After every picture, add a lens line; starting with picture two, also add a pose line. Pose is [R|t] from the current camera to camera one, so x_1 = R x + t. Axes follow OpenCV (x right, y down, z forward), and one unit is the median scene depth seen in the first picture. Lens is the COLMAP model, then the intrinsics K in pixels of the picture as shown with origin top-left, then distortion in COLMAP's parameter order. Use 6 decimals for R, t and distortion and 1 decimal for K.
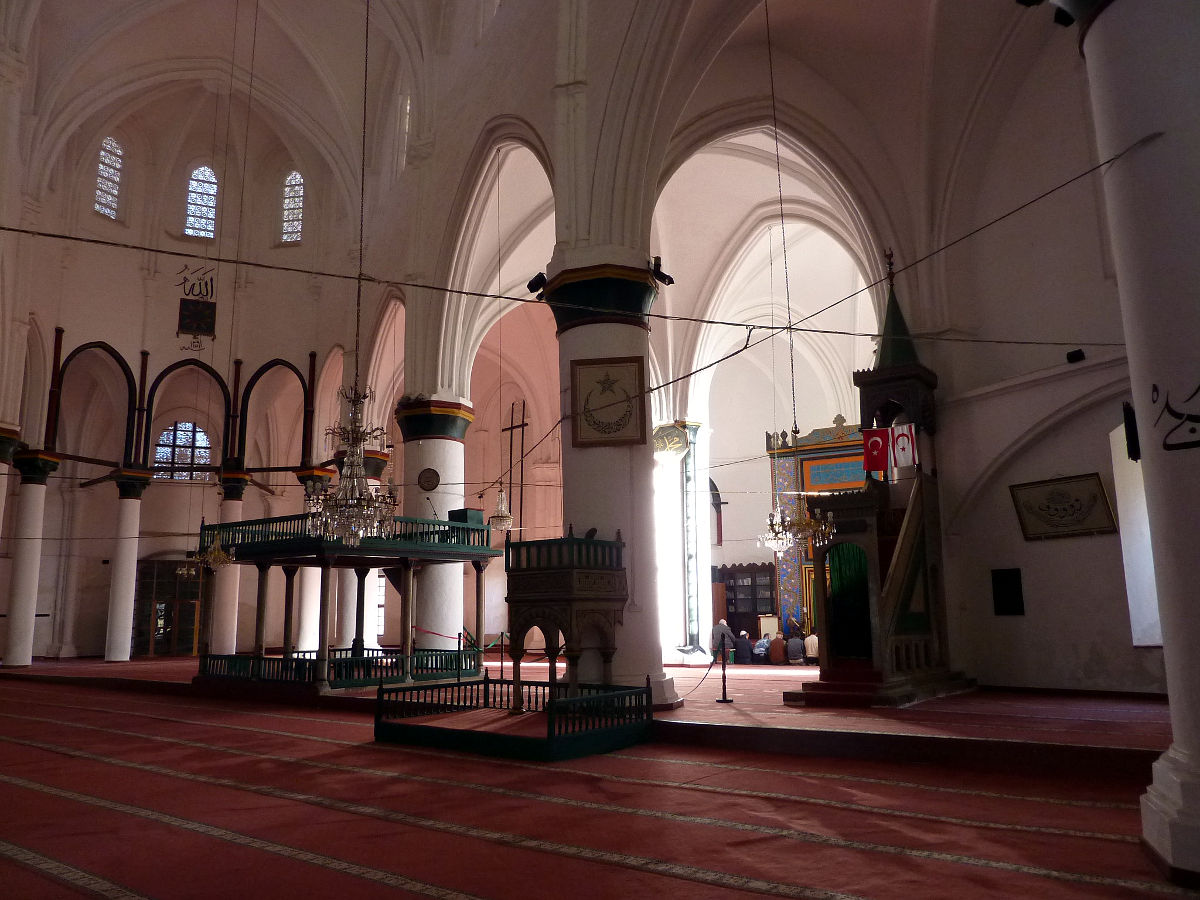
lens RADIAL K [[892.1, 0, 602.1], [0, 892.1, 449.9], [0, 0, 1]] dist [-0.026831, 0.001960]
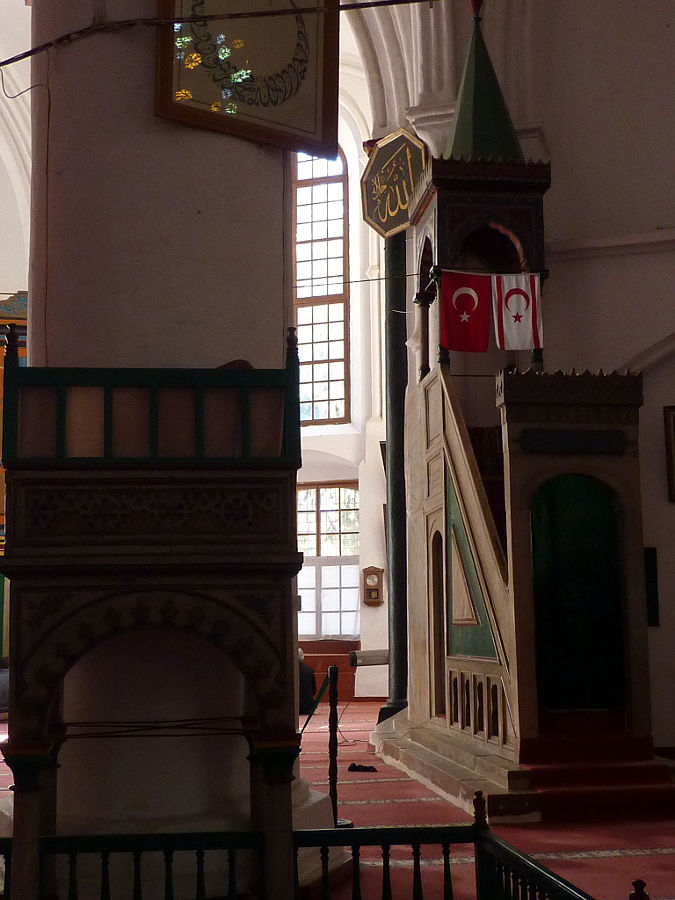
lens RADIAL K [[1356.0, 0, 337.7], [0, 1356.0, 450.6], [0, 0, 1]] dist [-0.194650, 0.000000]
pose [[0.625894, 0.105671, 0.772716, -0.265096], [-0.119921, 0.992035, -0.038529, 0.095287], [-0.770633, -0.068550, 0.633581, 0.457238]]
